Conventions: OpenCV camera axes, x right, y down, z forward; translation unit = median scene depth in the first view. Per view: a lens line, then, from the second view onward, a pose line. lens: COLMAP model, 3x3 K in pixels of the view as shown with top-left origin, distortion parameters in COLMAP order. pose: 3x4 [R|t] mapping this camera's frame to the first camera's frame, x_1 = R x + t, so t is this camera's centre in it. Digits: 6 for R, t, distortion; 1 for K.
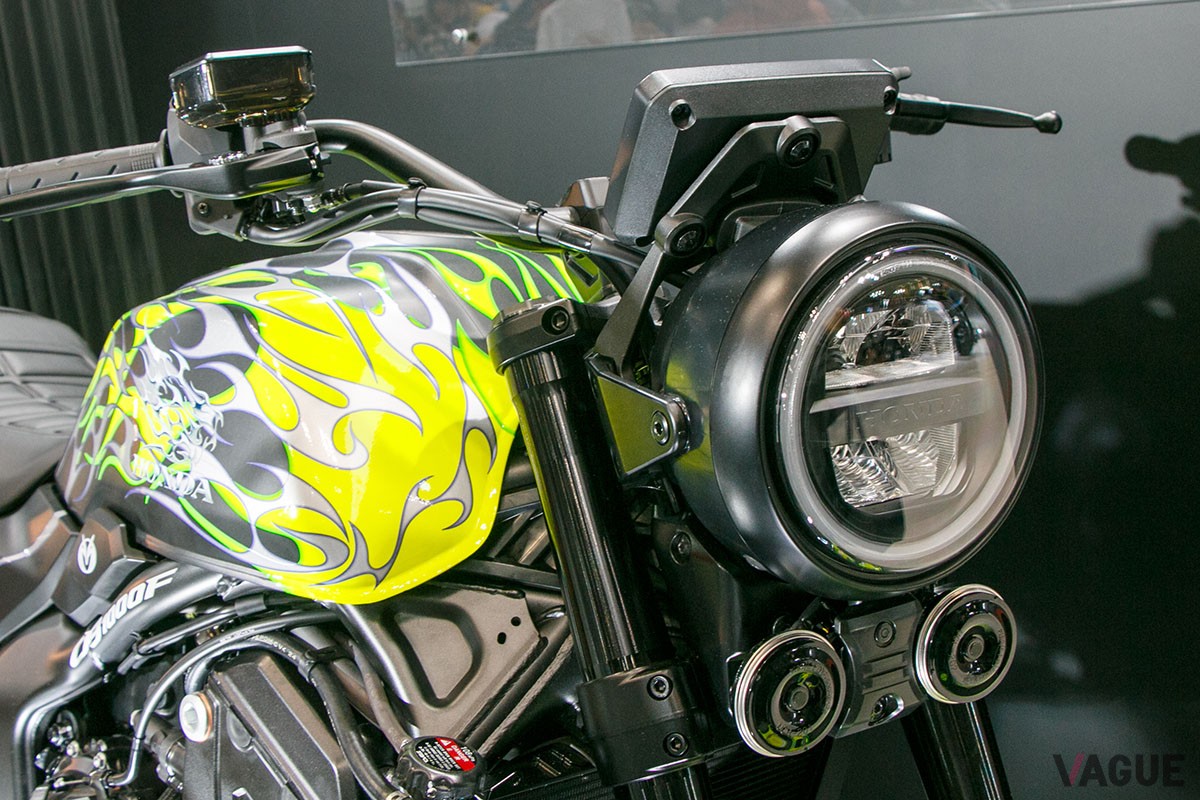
lens RADIAL K [[1361.9, 0, 598.6], [0, 1361.9, 364.9], [0, 0, 1]] dist [-0.121253, 0.016426]
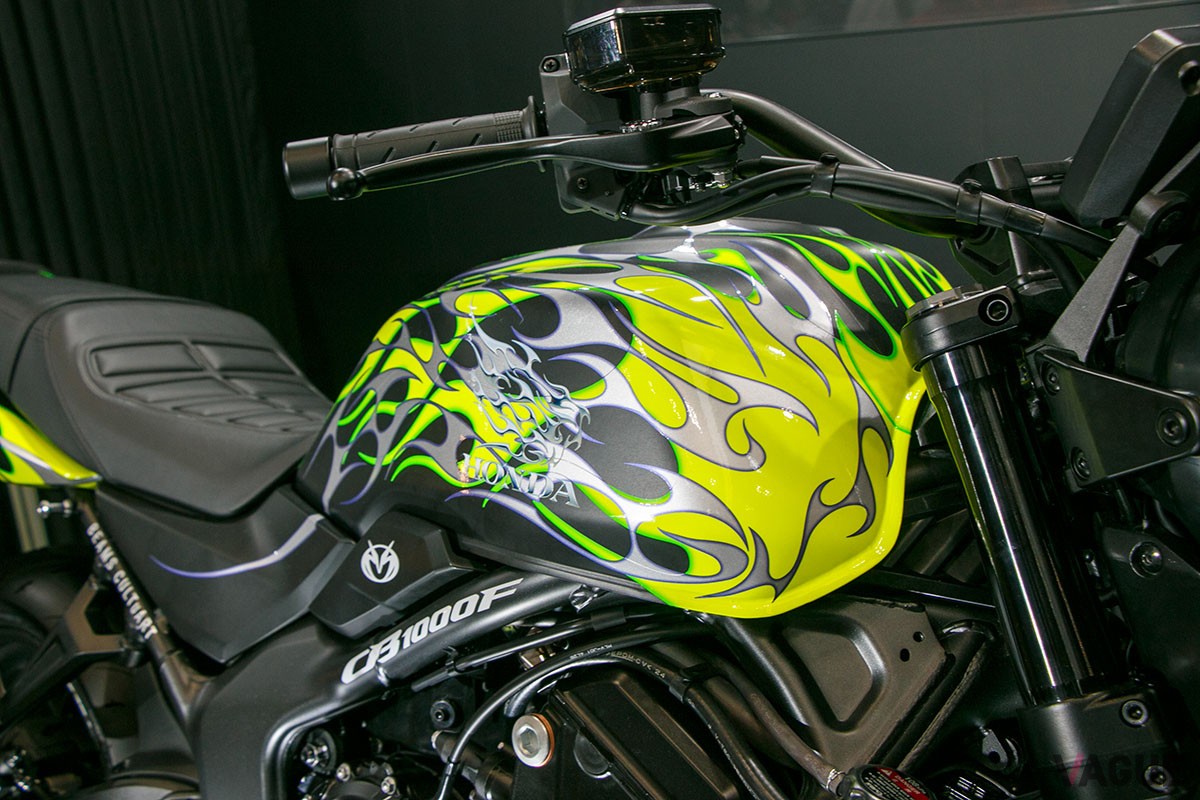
lens RADIAL K [[1329.7, 0, 600.0], [0, 1329.7, 400.0], [0, 0, 1]] dist [-0.021115, 0.025081]
pose [[0.999954, 0.008760, -0.003906, -0.266130], [-0.008669, 0.999705, 0.022674, 0.008934], [0.004103, -0.022639, 0.999735, 0.095291]]
